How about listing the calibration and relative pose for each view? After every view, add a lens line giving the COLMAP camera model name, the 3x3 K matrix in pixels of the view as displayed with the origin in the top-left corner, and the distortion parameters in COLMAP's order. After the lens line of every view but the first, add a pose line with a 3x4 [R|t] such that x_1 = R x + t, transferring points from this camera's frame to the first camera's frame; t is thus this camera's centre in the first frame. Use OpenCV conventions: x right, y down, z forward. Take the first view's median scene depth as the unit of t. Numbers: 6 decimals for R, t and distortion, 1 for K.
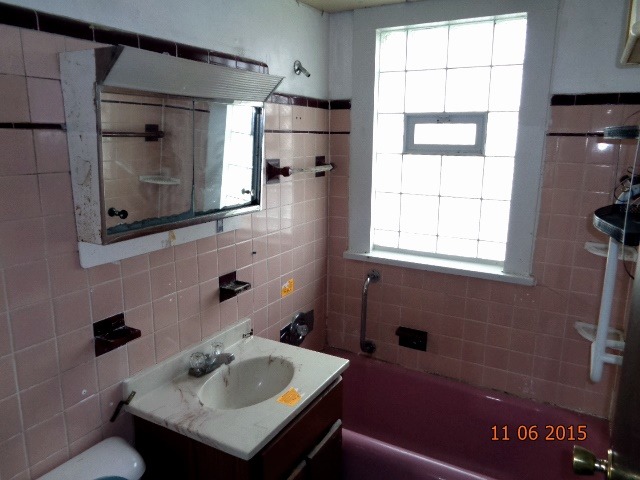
lens RADIAL K [[484.3, 0, 319.3], [0, 484.3, 237.6], [0, 0, 1]] dist [-0.013526, 0.005674]
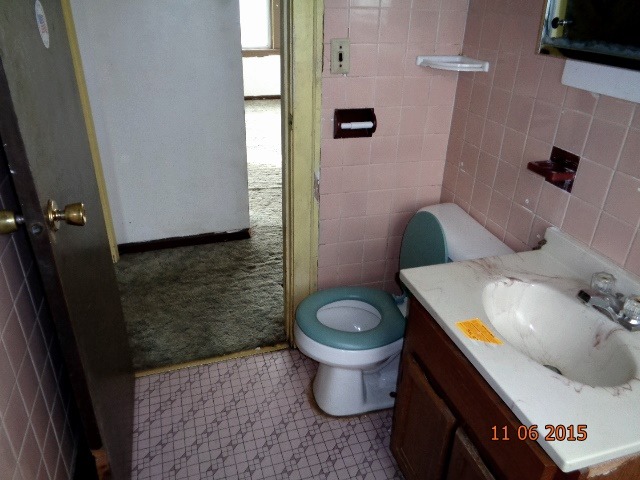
lens RADIAL K [[484.3, 0, 320.1], [0, 484.3, 240.6], [0, 0, 1]] dist [-0.013526, 0.005674]
pose [[-0.683926, 0.319162, -0.656034, 0.553218], [-0.187151, 0.792384, 0.580605, -0.148473], [0.705138, 0.519869, -0.482200, 1.197187]]
